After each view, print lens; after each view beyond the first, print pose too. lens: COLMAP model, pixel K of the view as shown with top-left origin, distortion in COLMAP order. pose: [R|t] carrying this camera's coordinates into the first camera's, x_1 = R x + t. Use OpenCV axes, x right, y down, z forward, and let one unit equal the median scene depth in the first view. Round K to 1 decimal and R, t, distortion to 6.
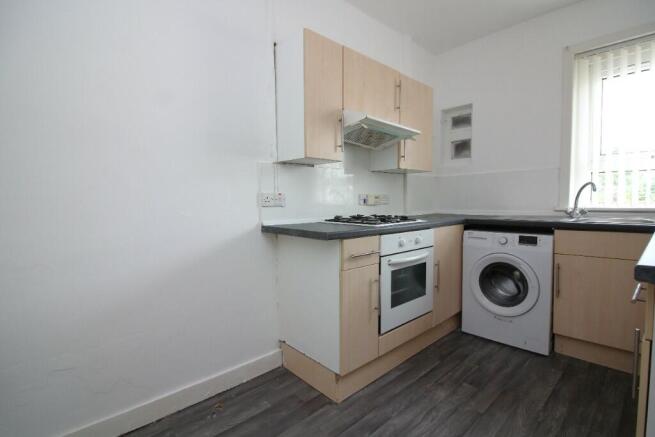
lens RADIAL K [[308.3, 0, 327.5], [0, 308.3, 218.5], [0, 0, 1]] dist [0.001968, -0.014318]
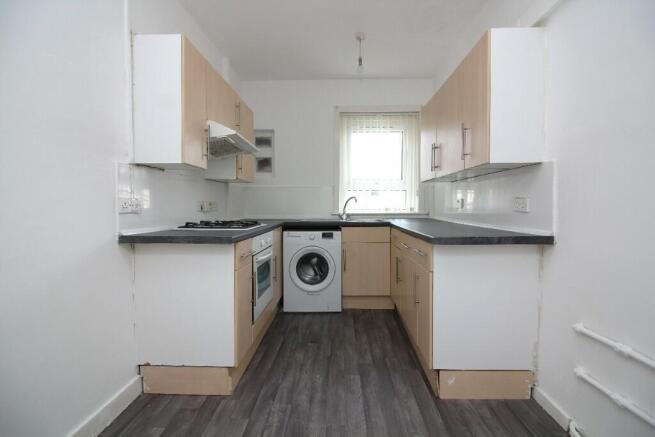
lens RADIAL K [[308.3, 0, 327.5], [0, 308.3, 218.5], [0, 0, 1]] dist [0.001968, -0.014318]
pose [[0.692019, -0.018913, 0.721631, -0.406969], [0.034219, 0.999392, -0.006622, 0.000322], [-0.721068, 0.029276, 0.692246, -0.008474]]
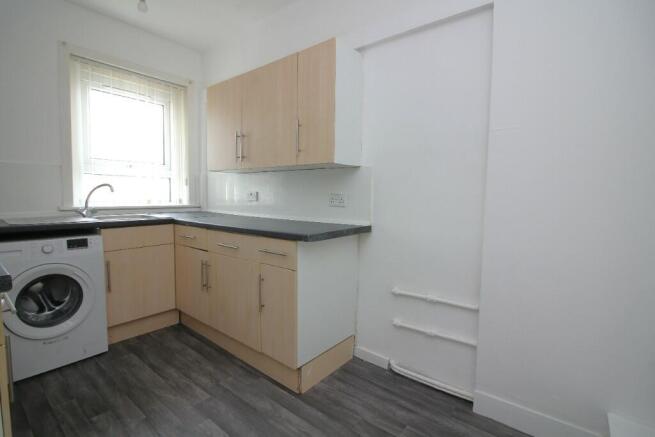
lens RADIAL K [[308.3, 0, 327.5], [0, 308.3, 218.5], [0, 0, 1]] dist [0.001968, -0.014318]
pose [[-0.185282, -0.063967, 0.980601, -0.407628], [0.041911, 0.996457, 0.072921, -0.042064], [-0.981791, 0.054609, -0.181945, 0.433019]]
